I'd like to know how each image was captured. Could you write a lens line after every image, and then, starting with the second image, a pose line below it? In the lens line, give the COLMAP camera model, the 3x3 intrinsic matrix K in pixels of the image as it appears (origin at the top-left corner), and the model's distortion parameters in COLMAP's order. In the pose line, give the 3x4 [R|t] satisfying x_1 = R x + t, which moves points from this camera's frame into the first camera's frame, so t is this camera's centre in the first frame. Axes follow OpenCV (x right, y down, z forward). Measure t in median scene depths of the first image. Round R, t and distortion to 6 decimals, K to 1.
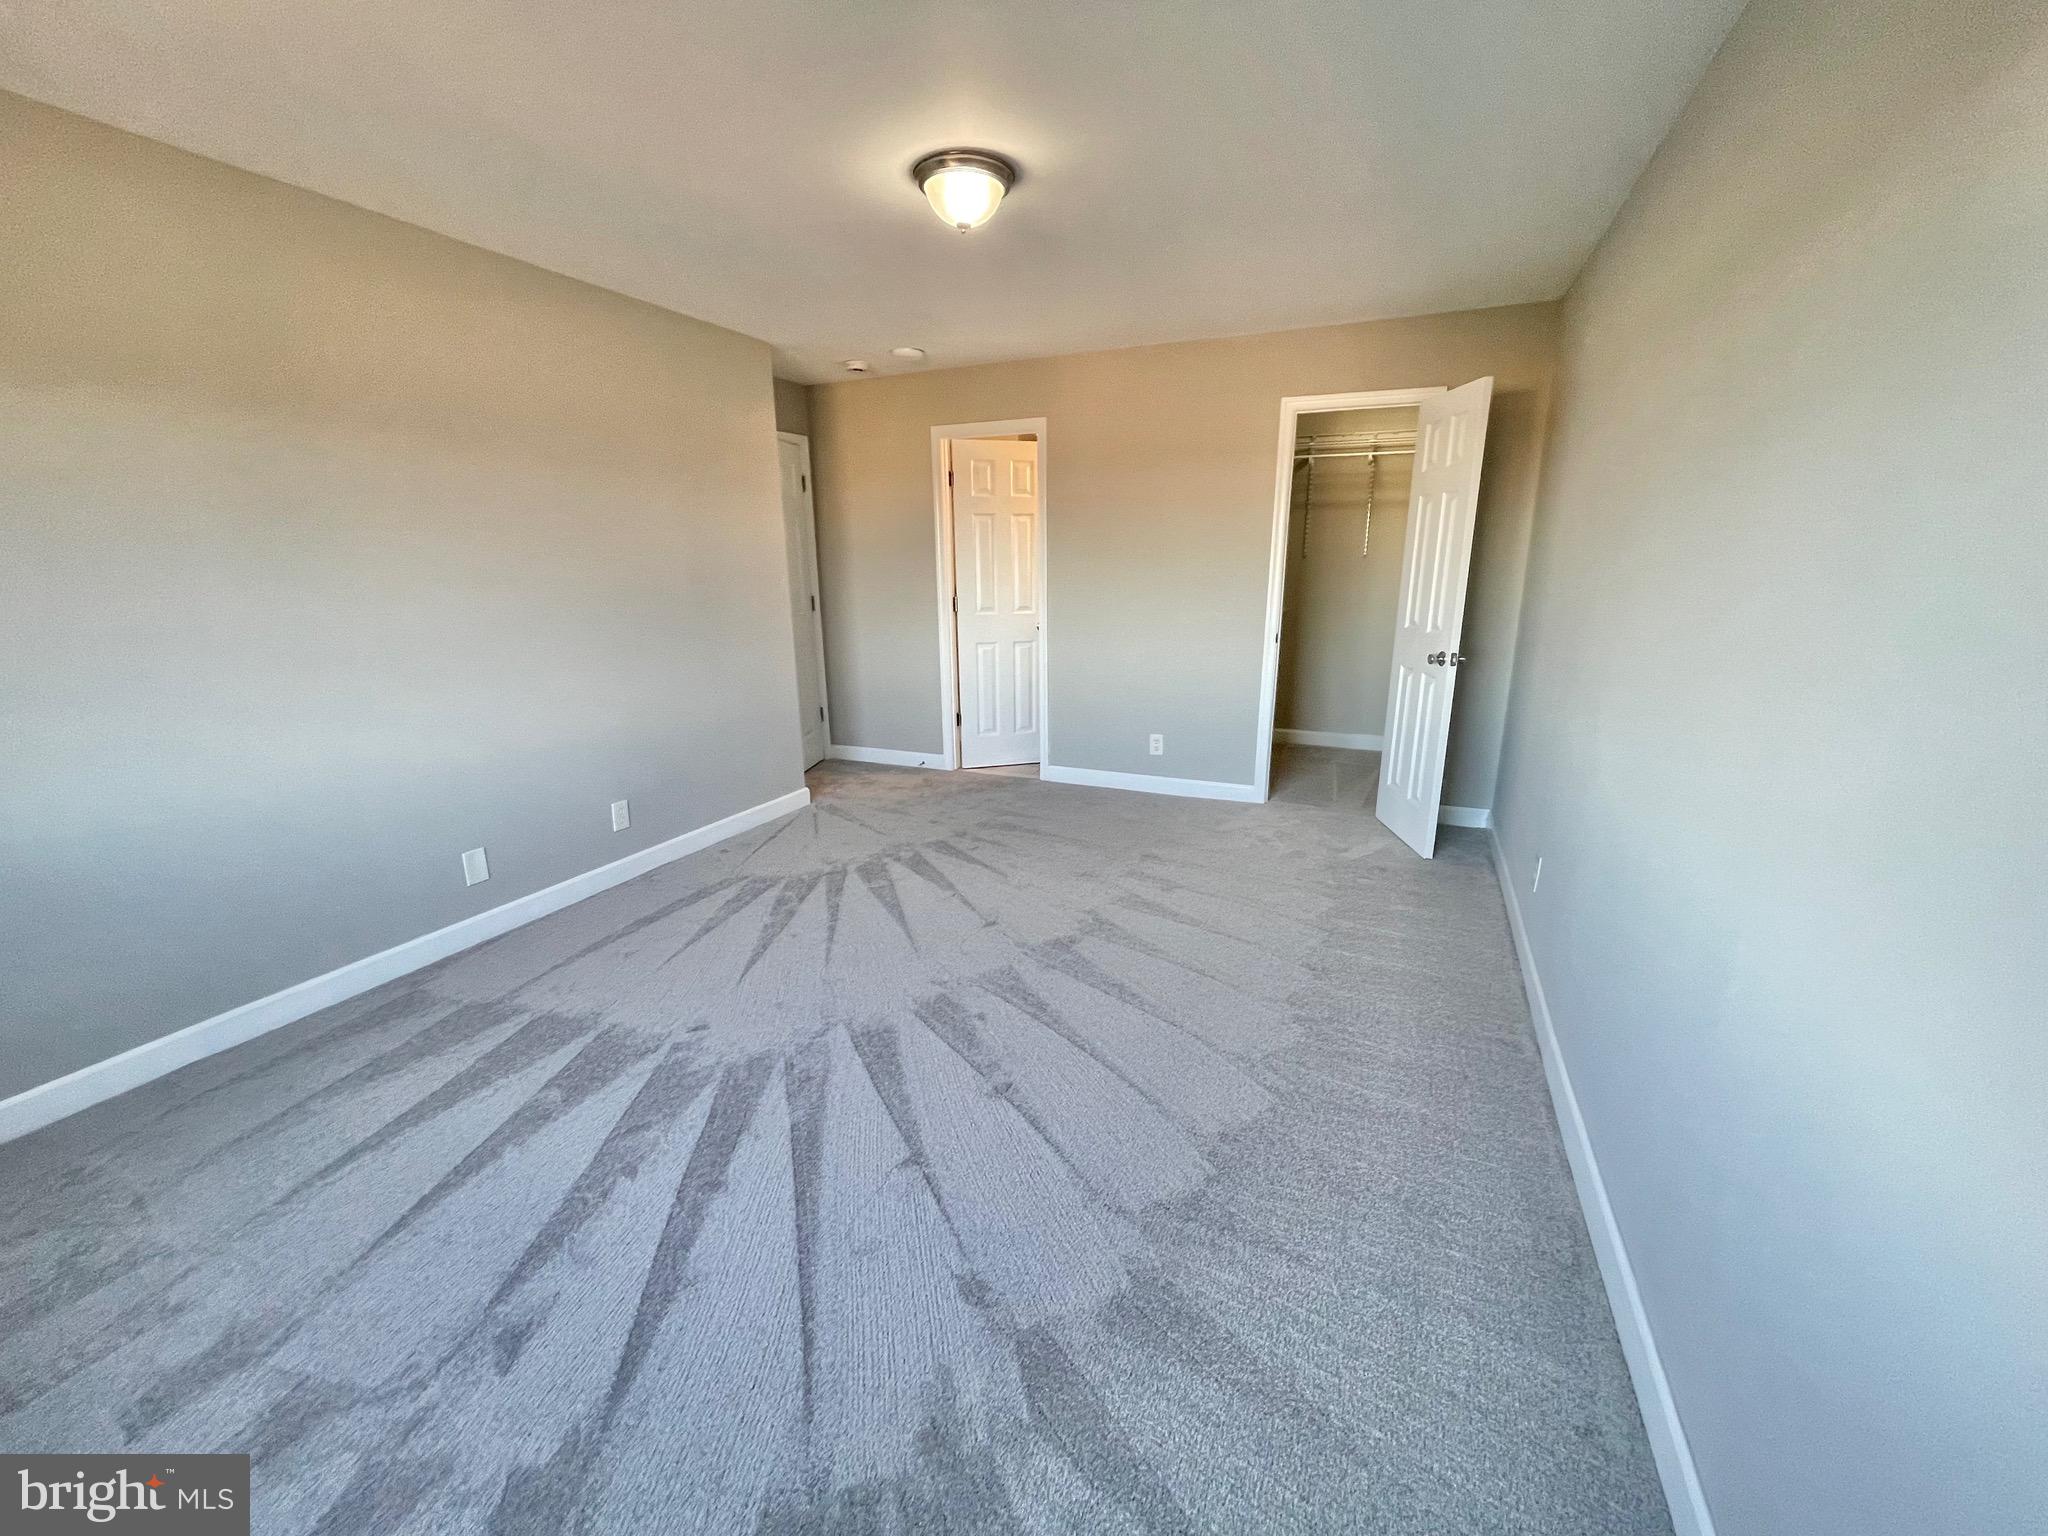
lens RADIAL K [[830.1, 0, 1028.5], [0, 830.1, 768.6], [0, 0, 1]] dist [-0.002525, 0.000153]
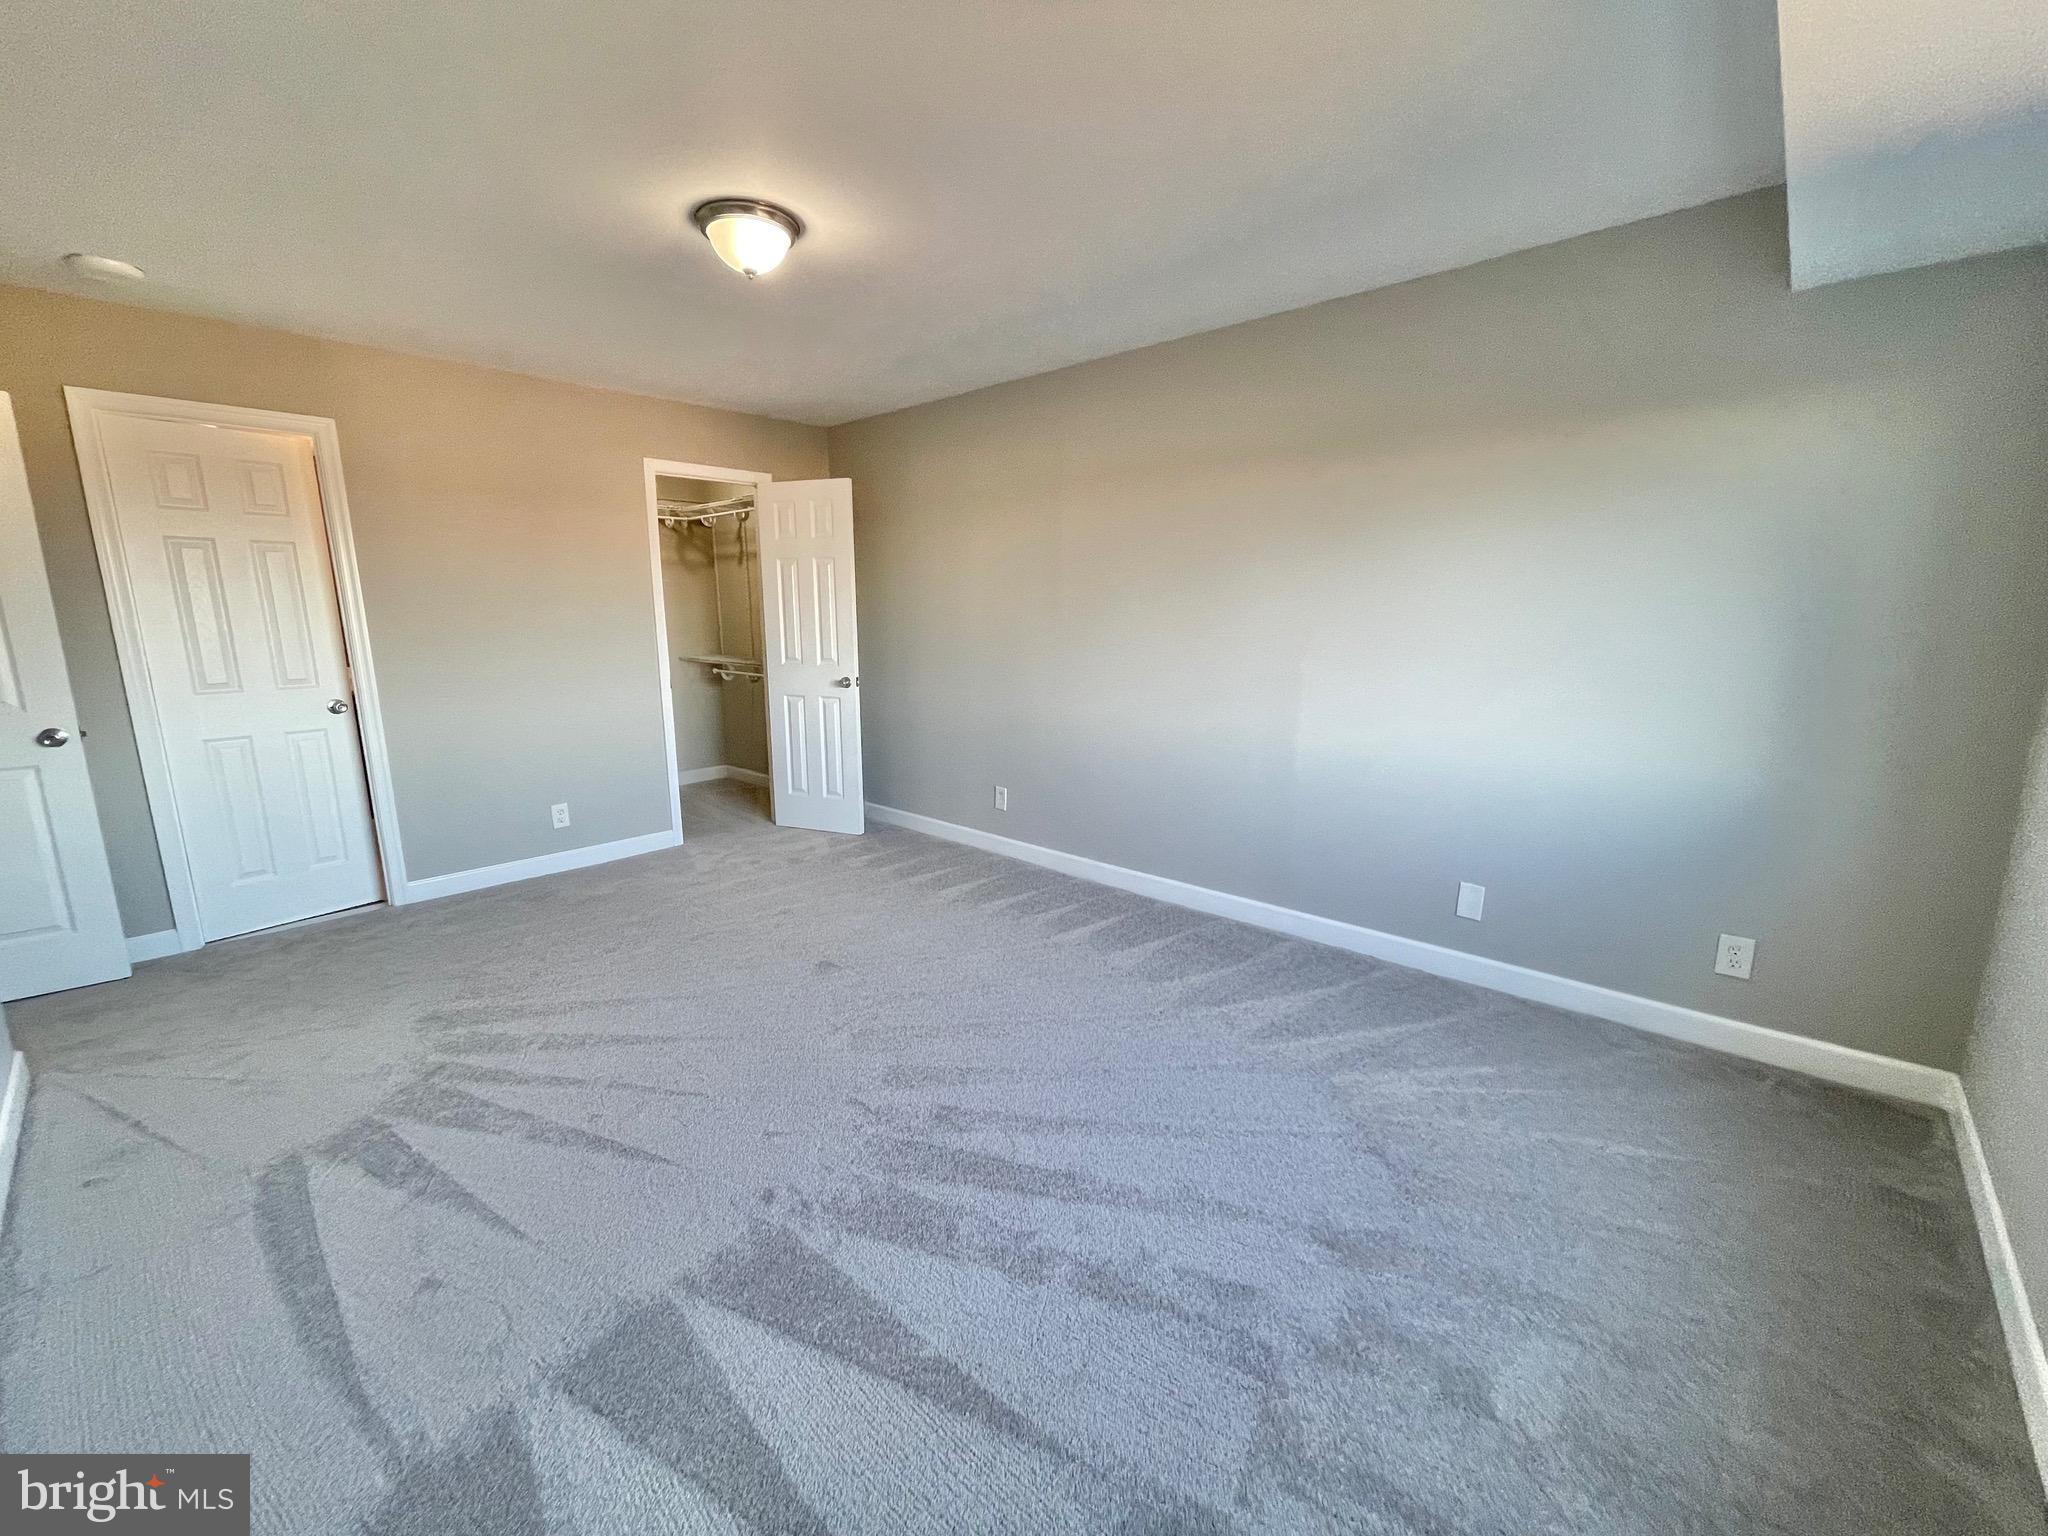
lens RADIAL K [[830.1, 0, 1032.2], [0, 830.1, 762.0], [0, 0, 1]] dist [-0.002525, 0.000153]
pose [[0.296816, -0.157802, 0.941806, -0.641245], [0.239305, 0.967073, 0.086618, -0.050313], [-0.924464, 0.199669, 0.324806, 0.300855]]
